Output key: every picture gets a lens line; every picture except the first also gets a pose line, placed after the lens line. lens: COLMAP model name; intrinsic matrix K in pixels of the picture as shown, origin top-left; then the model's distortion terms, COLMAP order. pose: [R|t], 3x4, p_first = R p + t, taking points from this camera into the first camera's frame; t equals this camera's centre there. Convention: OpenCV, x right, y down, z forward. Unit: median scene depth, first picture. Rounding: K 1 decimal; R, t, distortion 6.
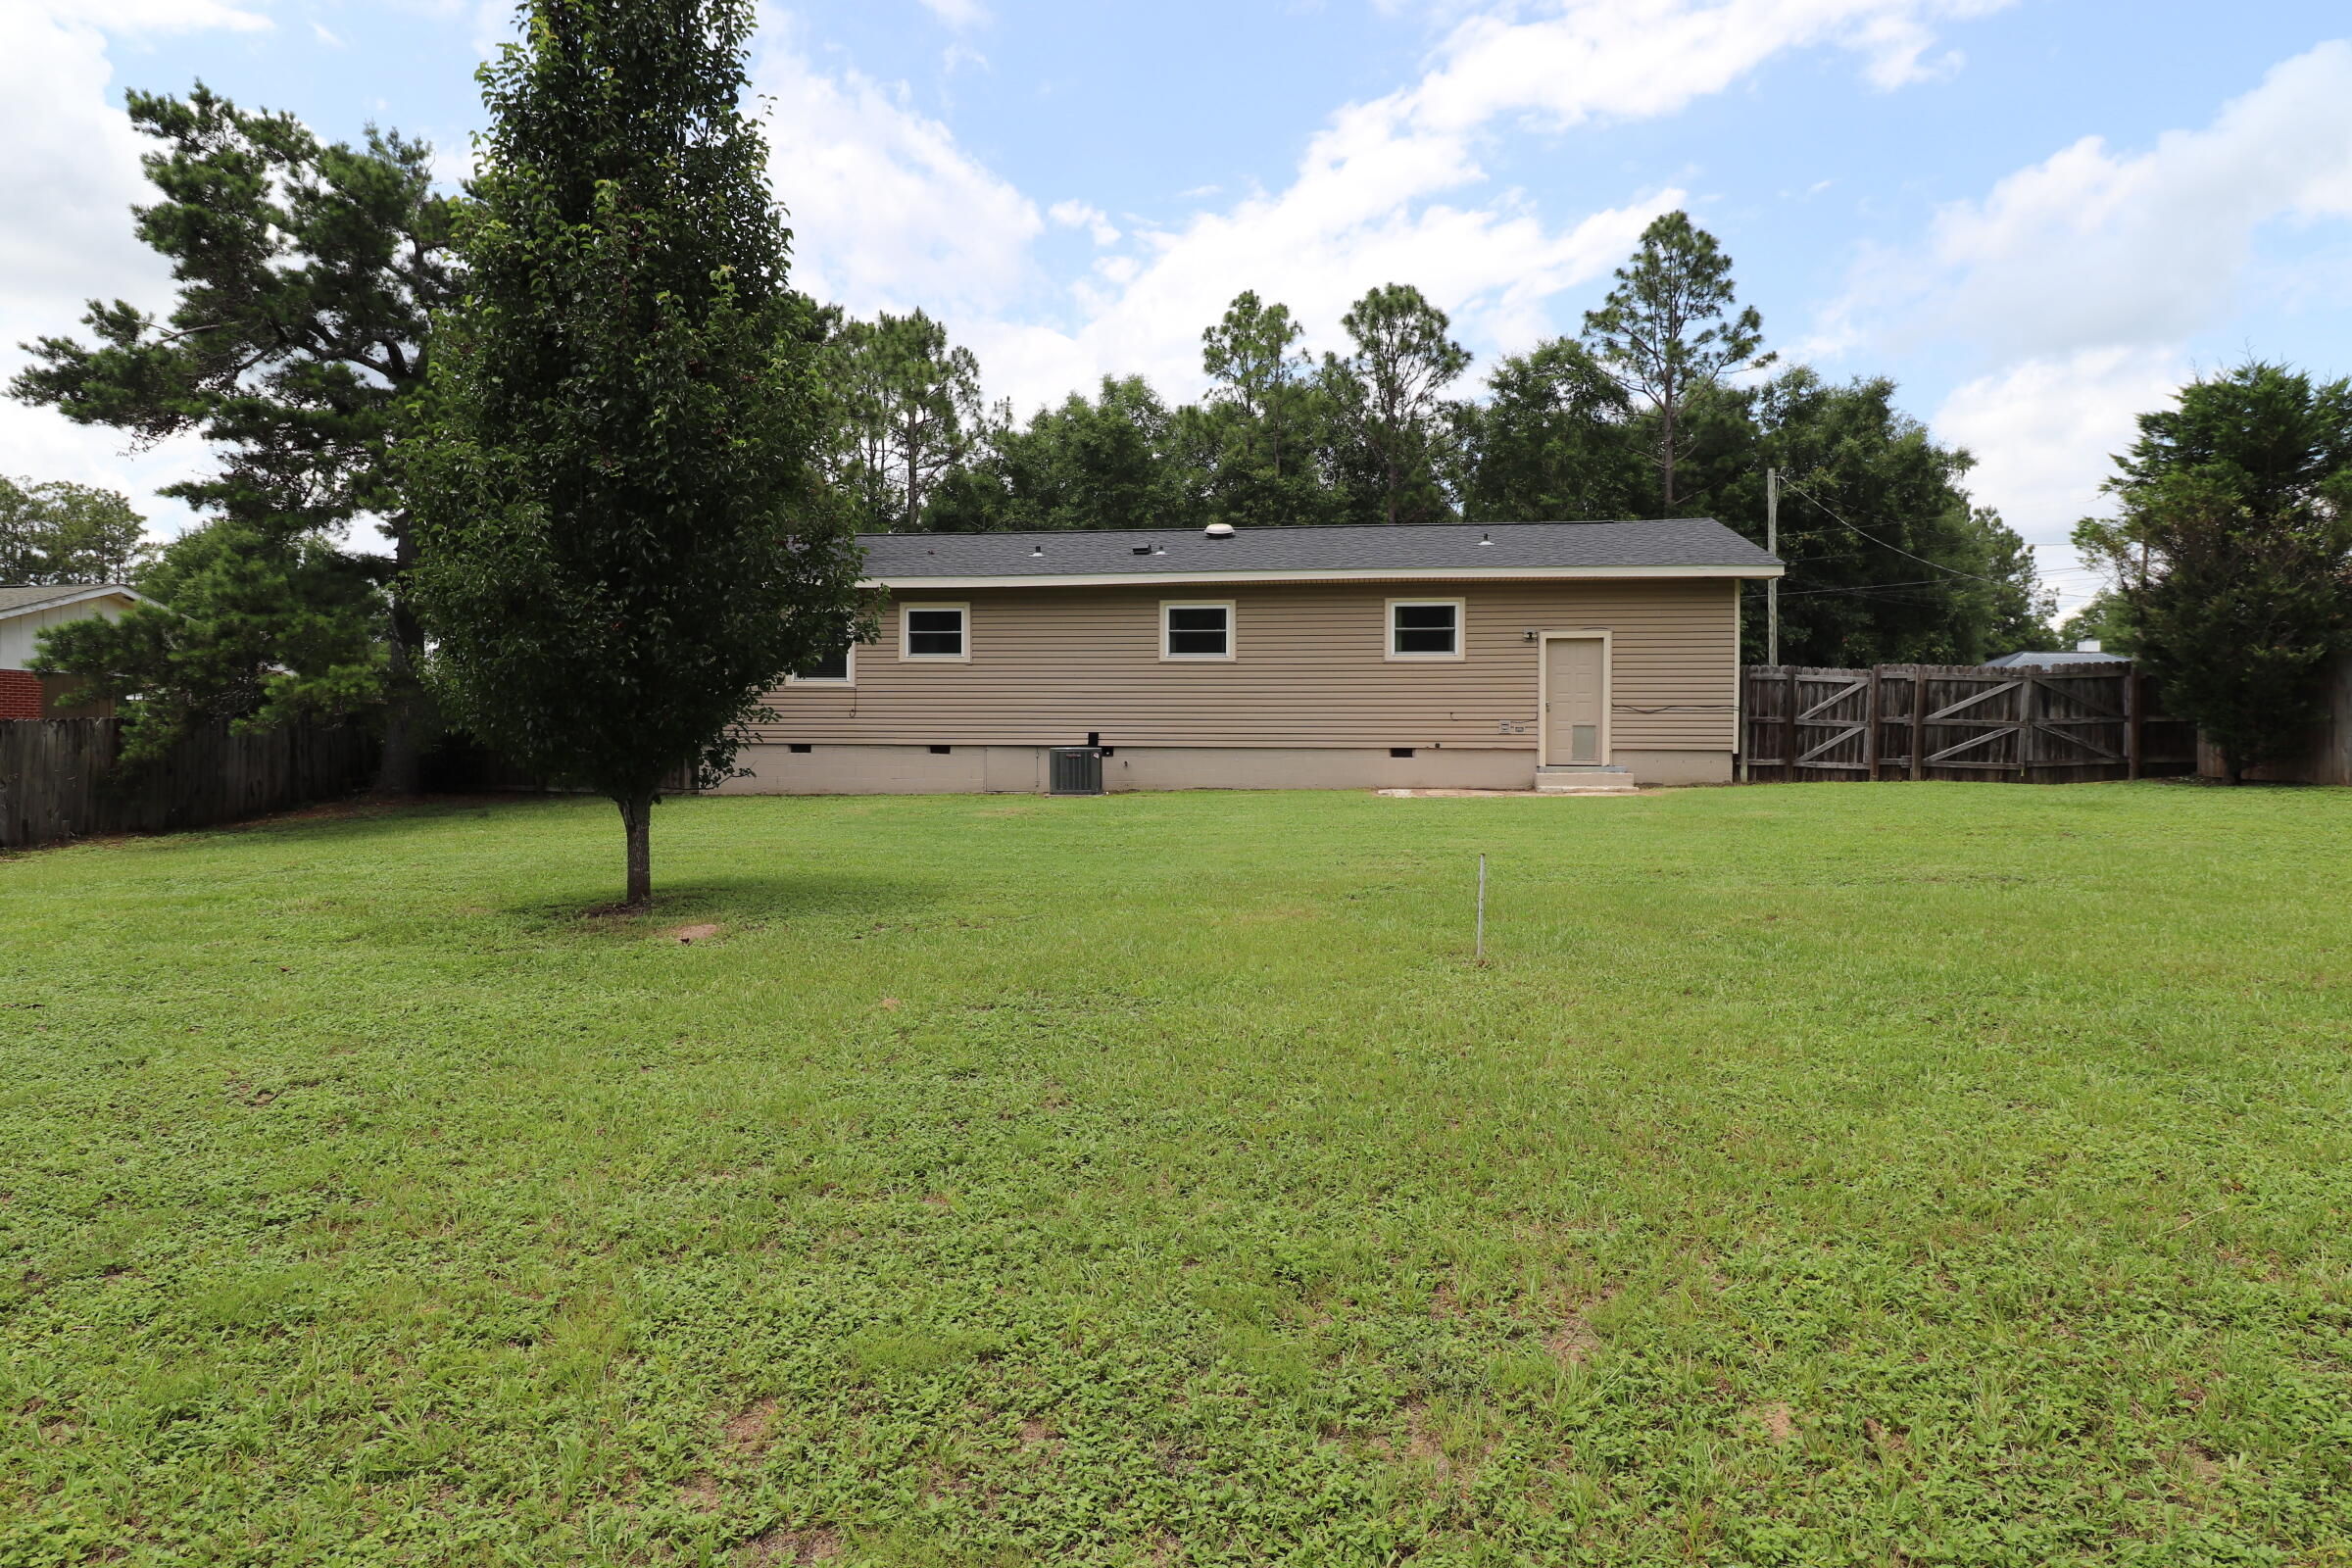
lens RADIAL K [[1269.9, 0, 1166.7], [0, 1269.9, 774.7], [0, 0, 1]] dist [-0.004114, -0.000330]
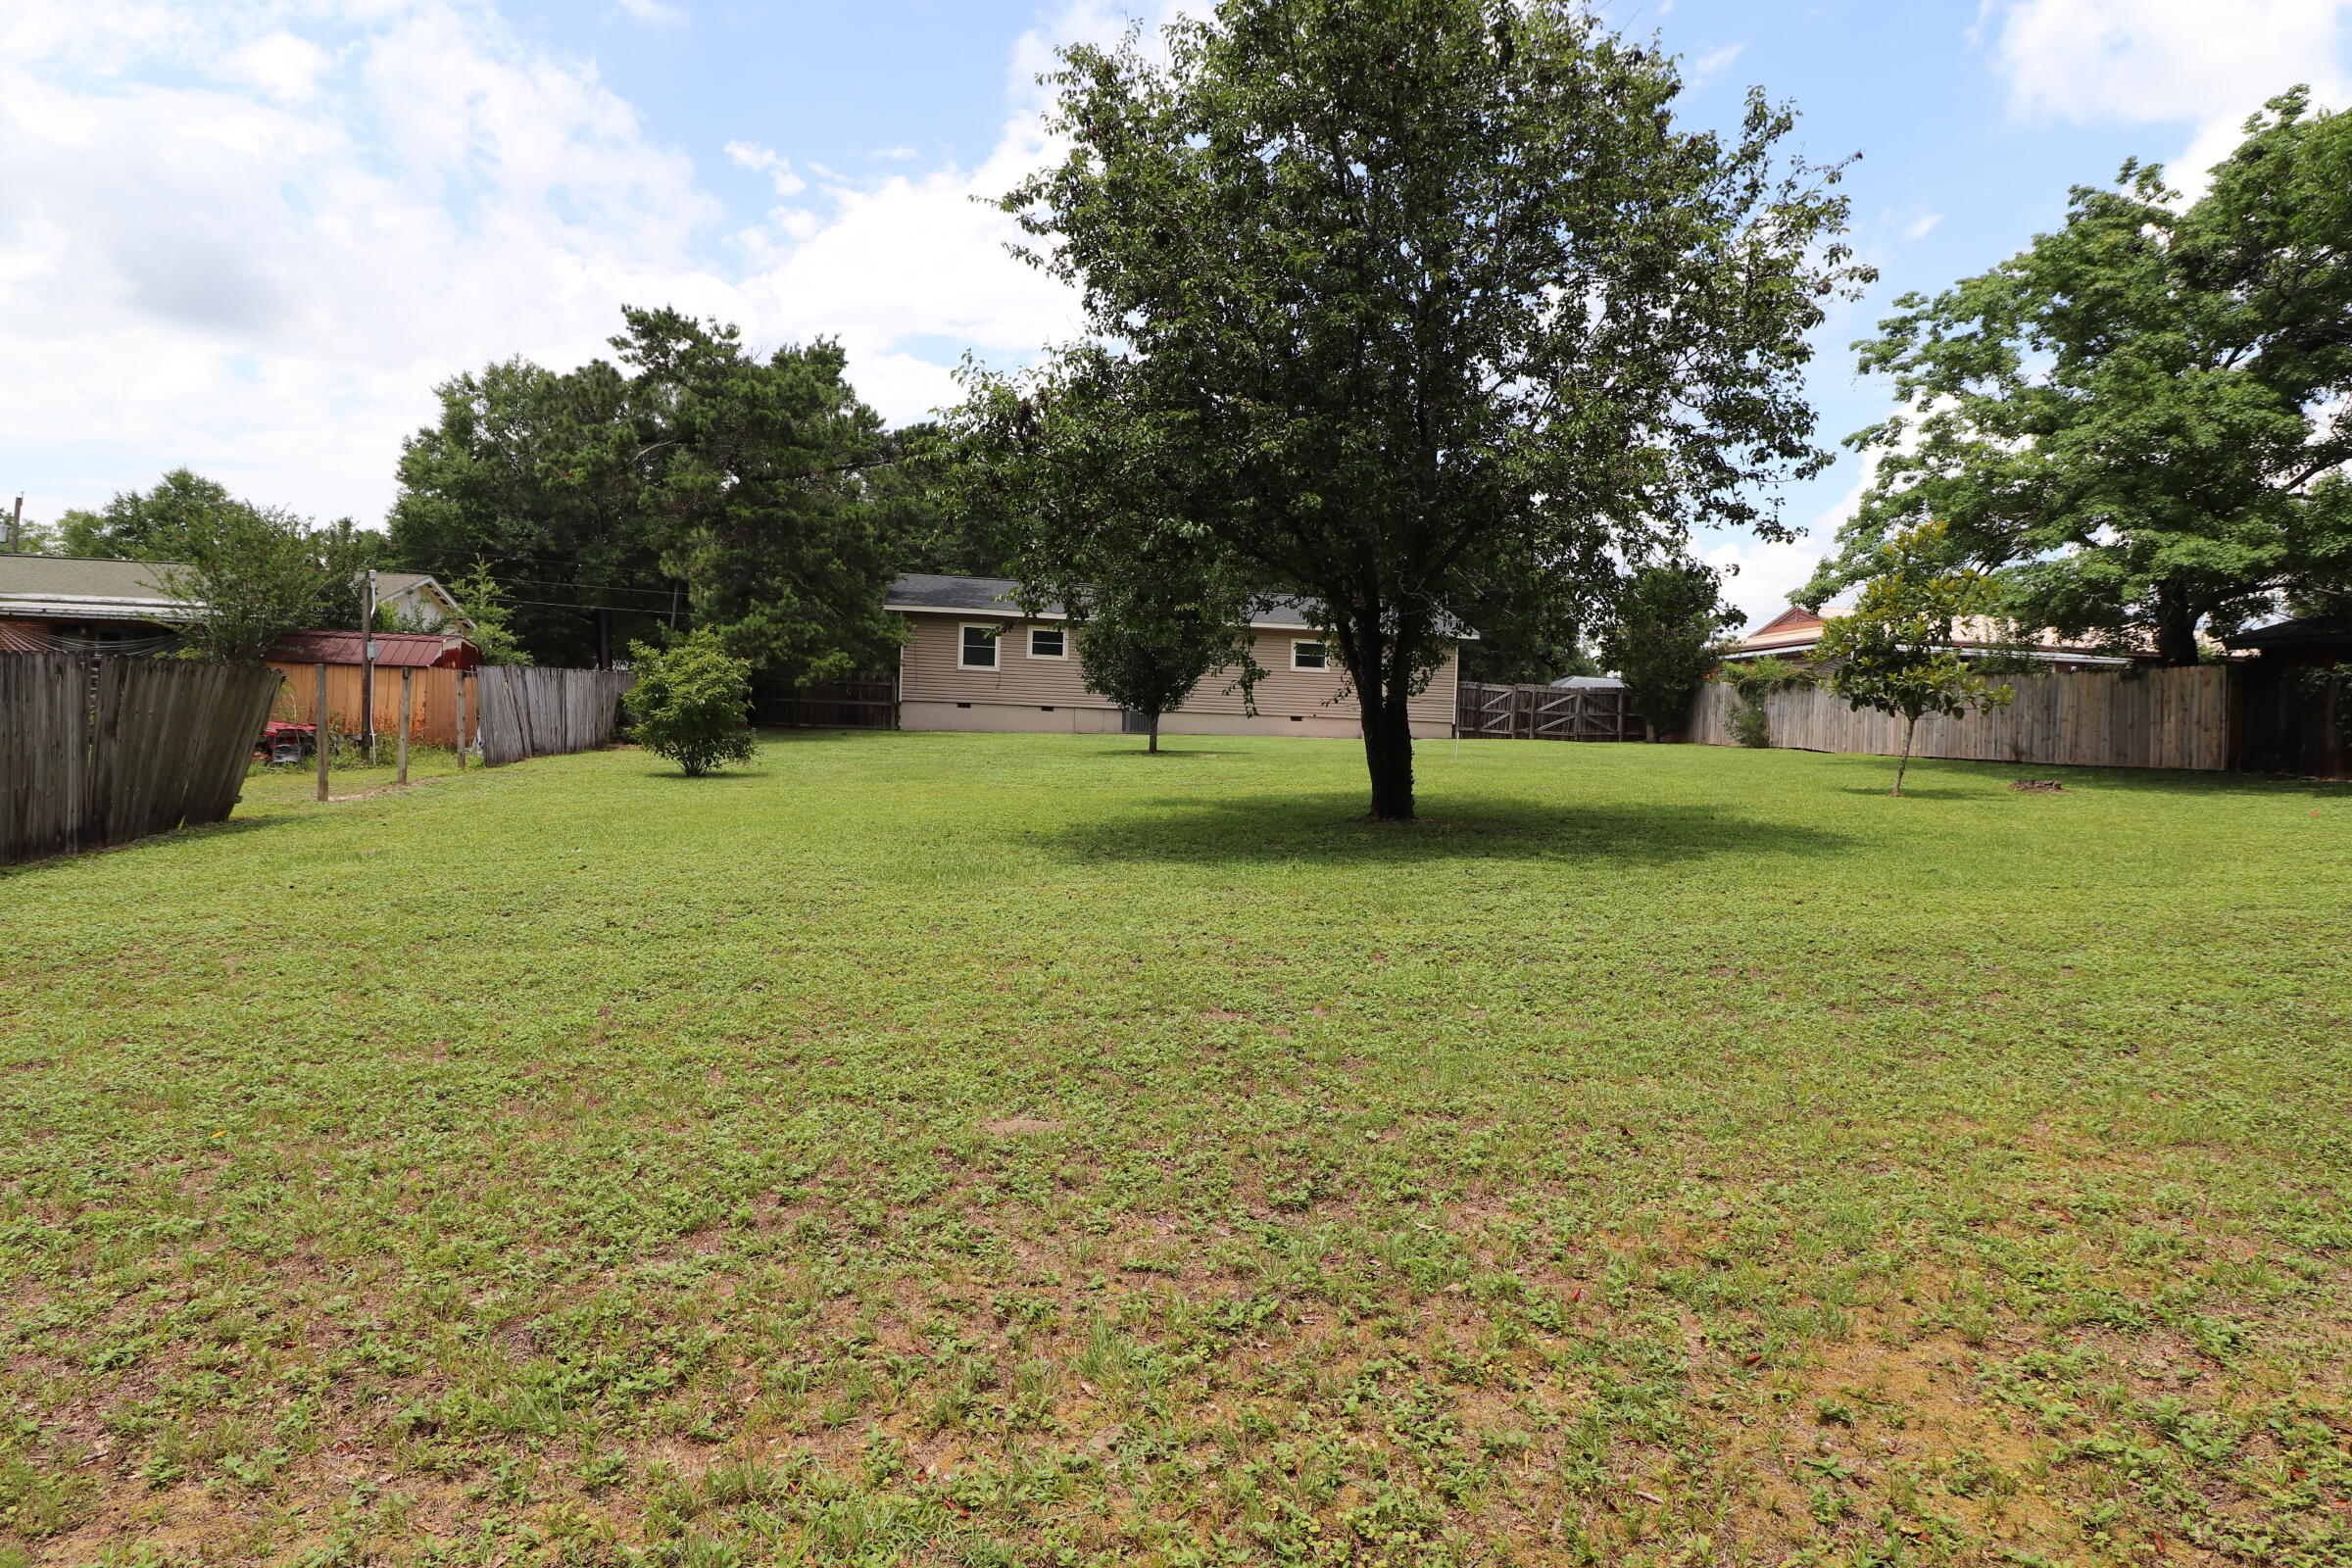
lens RADIAL K [[1269.9, 0, 1180.6], [0, 1269.9, 785.1], [0, 0, 1]] dist [-0.004114, -0.000330]
pose [[0.960863, 0.018524, 0.276403, -0.535354], [-0.026798, 0.999298, 0.026188, 0.039110], [-0.275724, -0.032570, 0.960685, -0.843605]]
